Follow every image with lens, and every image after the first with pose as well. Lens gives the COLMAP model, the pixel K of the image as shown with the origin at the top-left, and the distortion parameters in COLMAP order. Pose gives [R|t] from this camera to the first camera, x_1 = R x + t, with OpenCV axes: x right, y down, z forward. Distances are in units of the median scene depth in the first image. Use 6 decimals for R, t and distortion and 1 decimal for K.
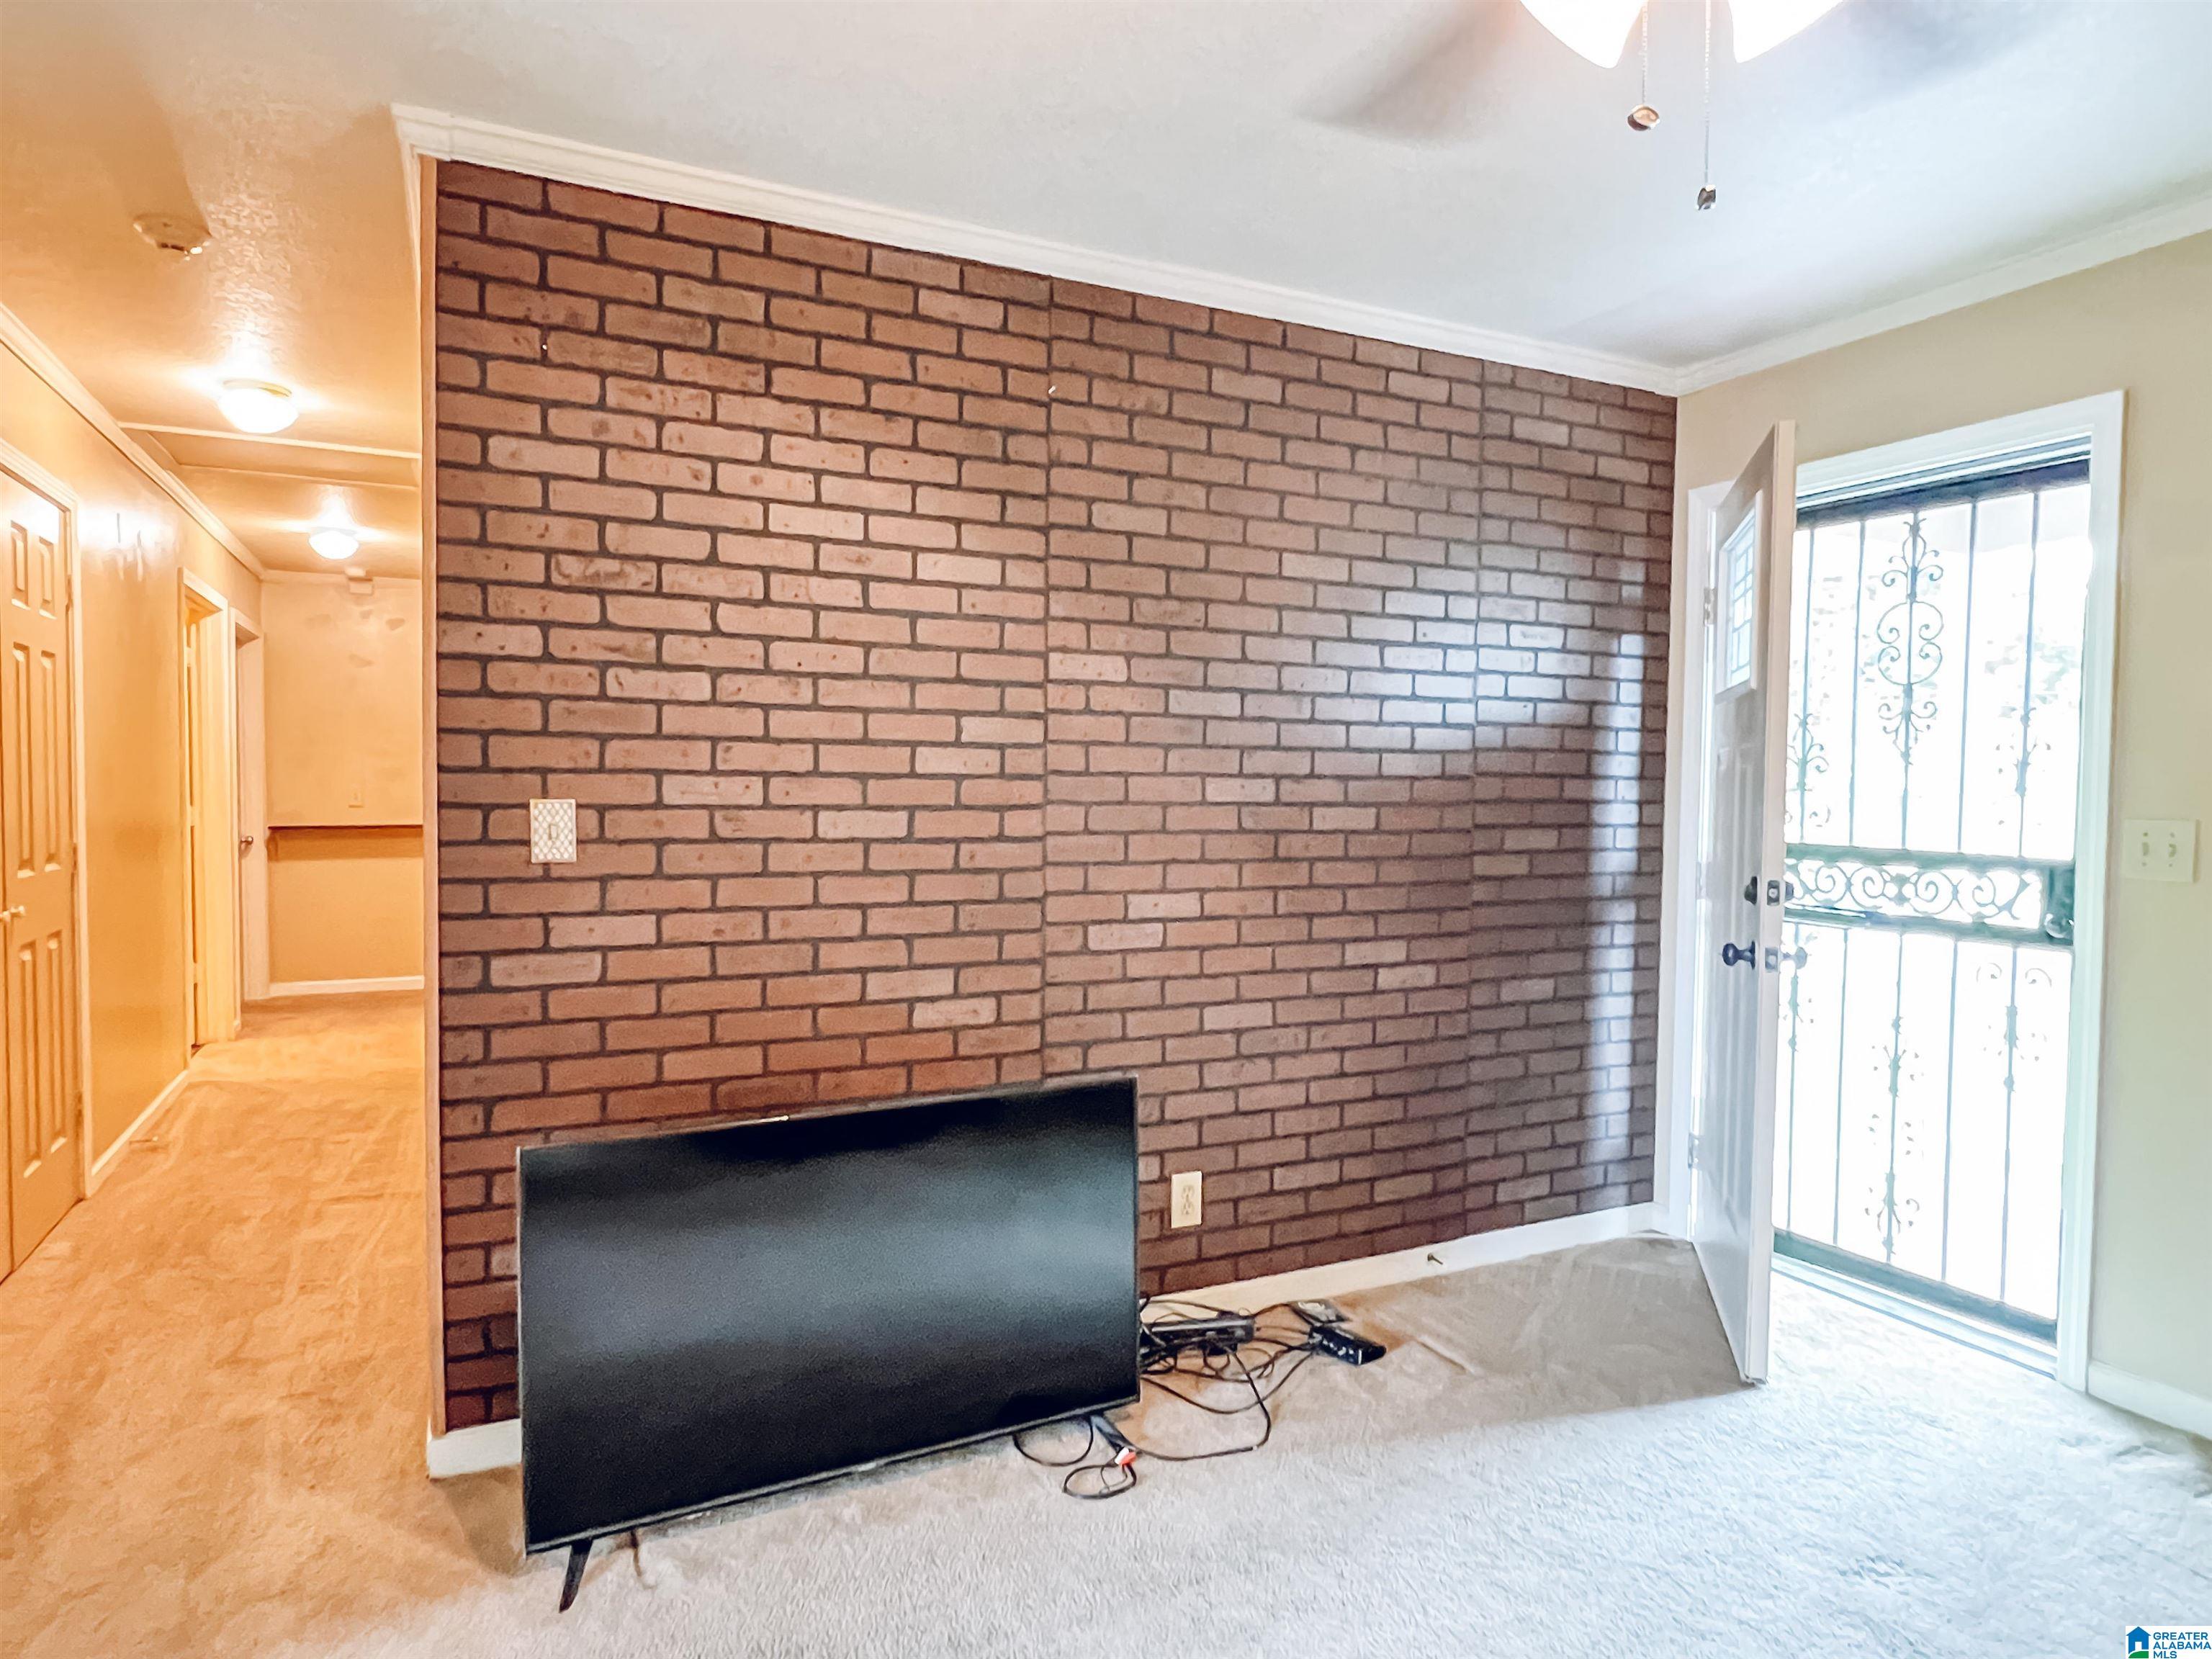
lens RADIAL K [[1275.0, 0, 1120.2], [0, 1275.0, 828.9], [0, 0, 1]] dist [-0.007718, 0.002987]
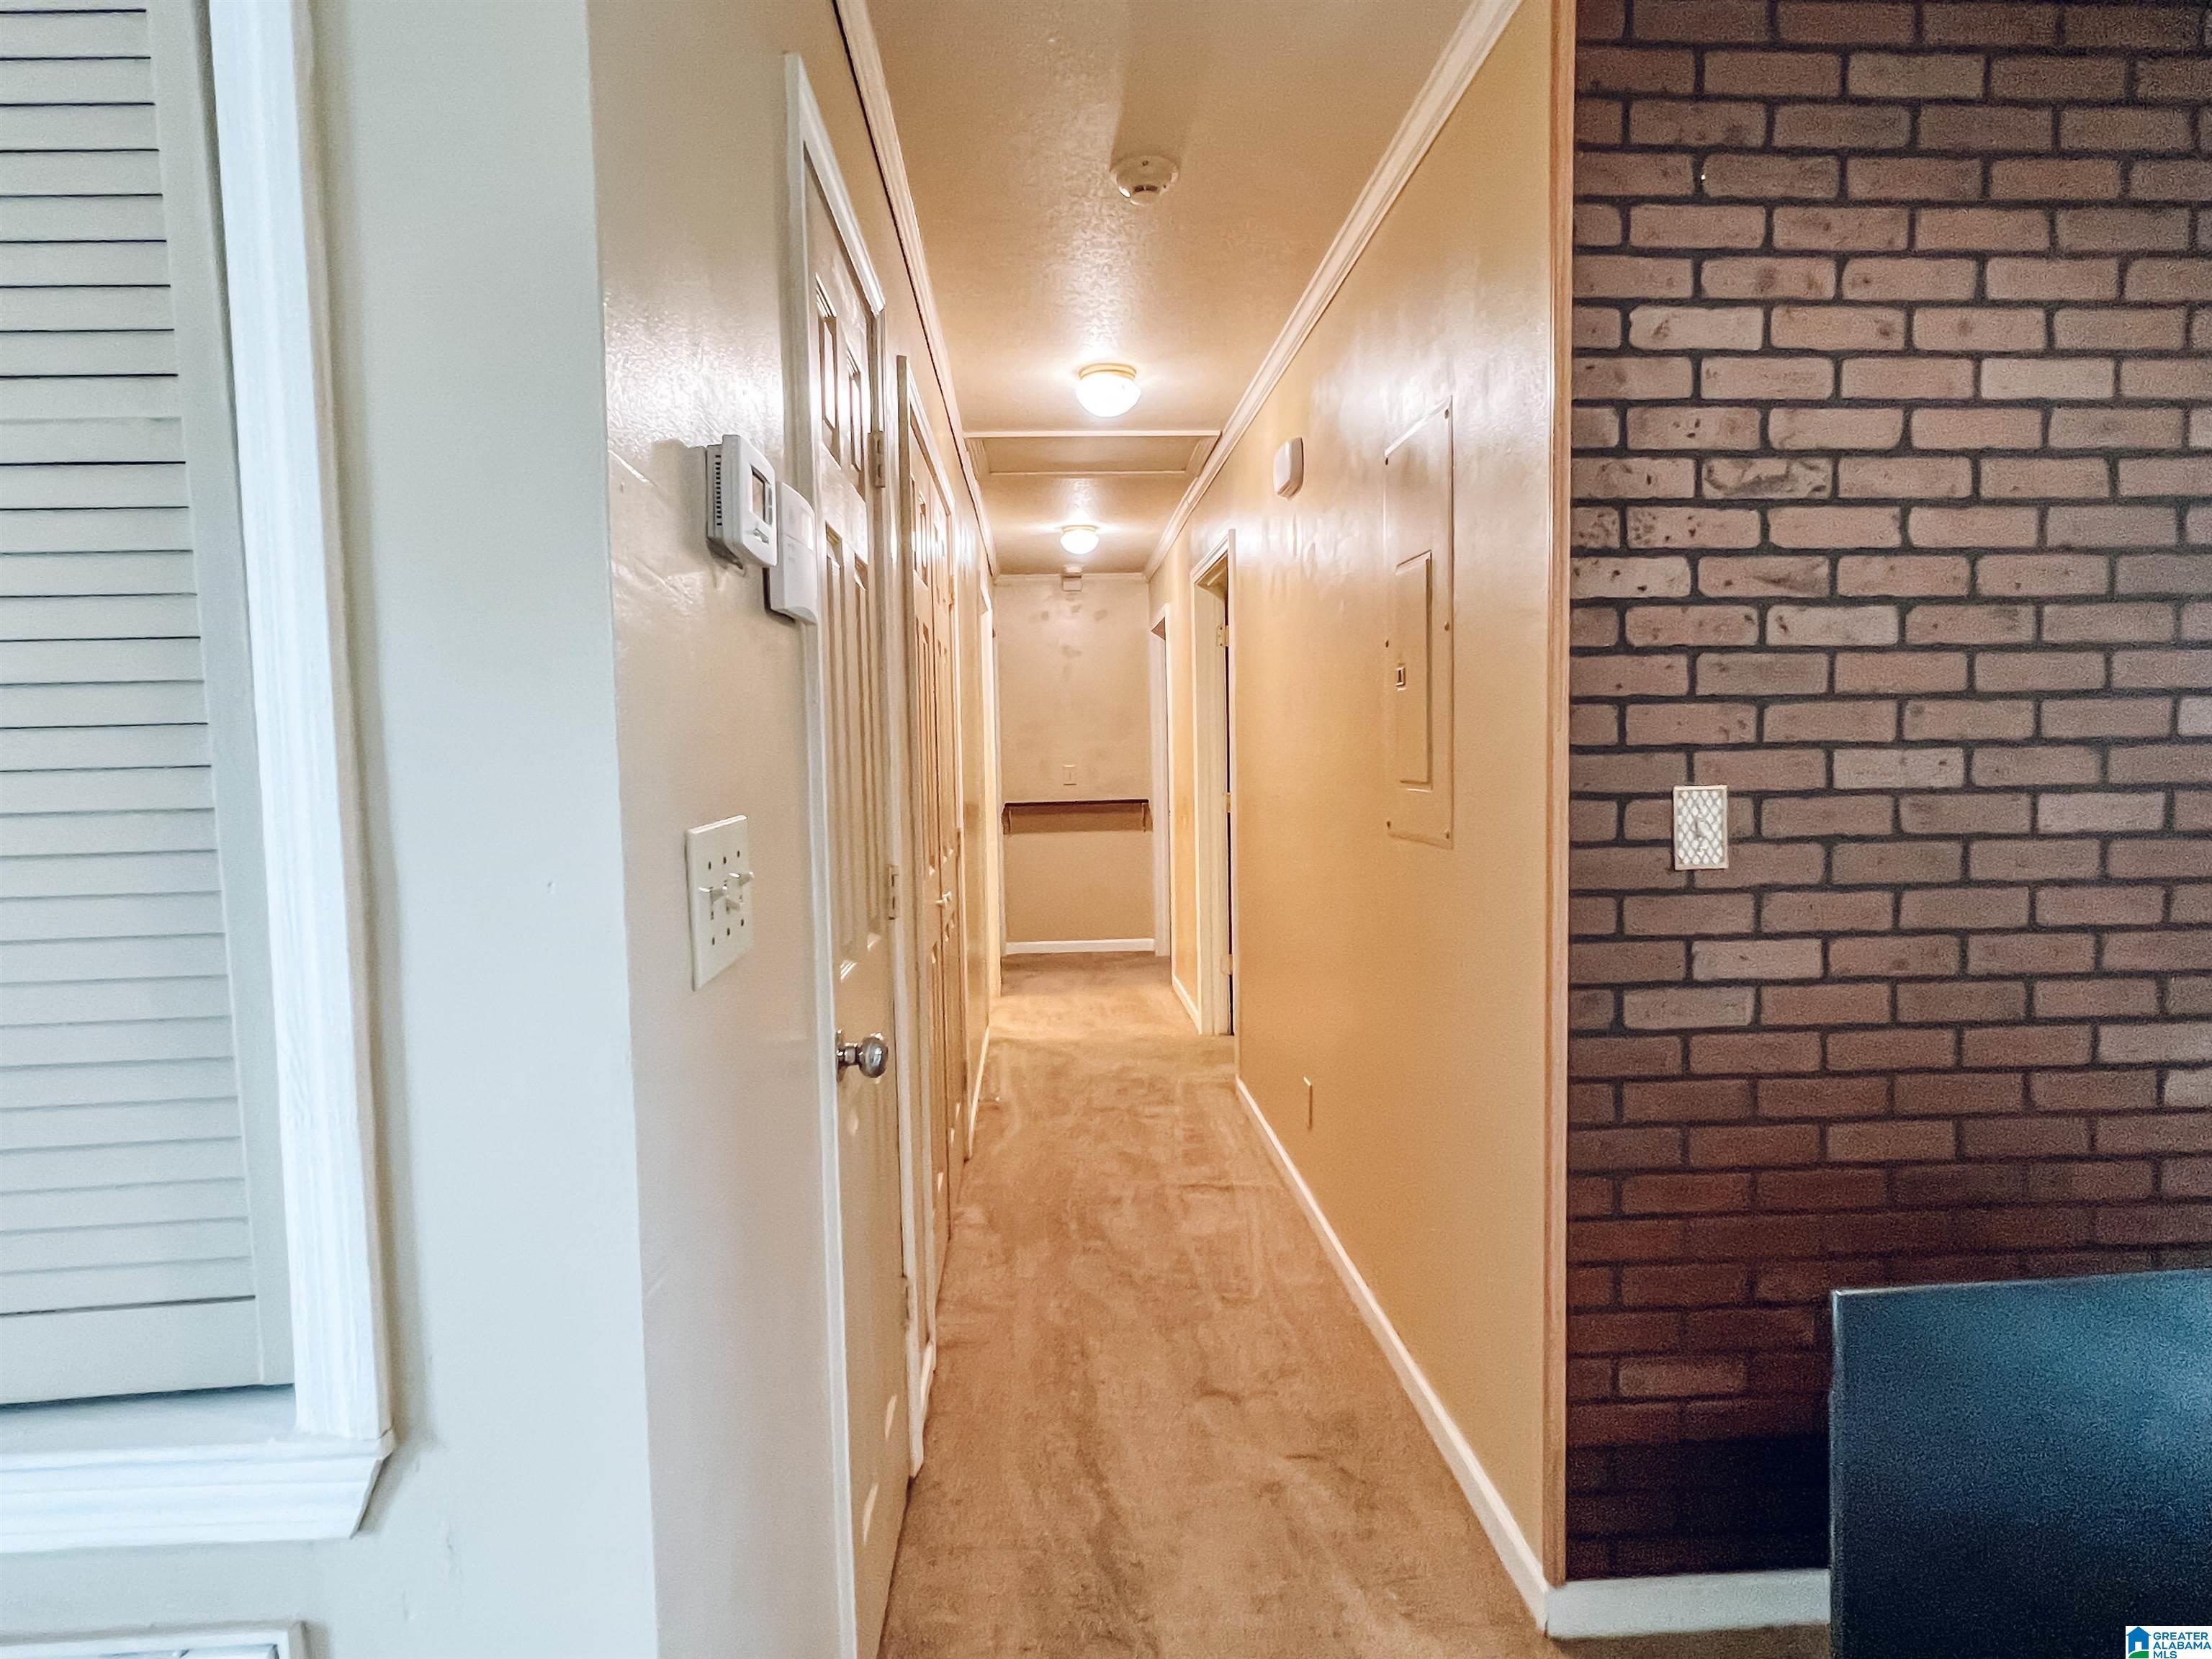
lens RADIAL K [[1175.5, 0, 1104.2], [0, 1175.5, 821.9], [0, 0, 1]] dist [0.001402, -0.000076]
pose [[0.919954, -0.003199, -0.392013, -0.475101], [0.013154, 0.999655, 0.022712, -0.021112], [0.391805, -0.026051, 0.919679, 0.207743]]
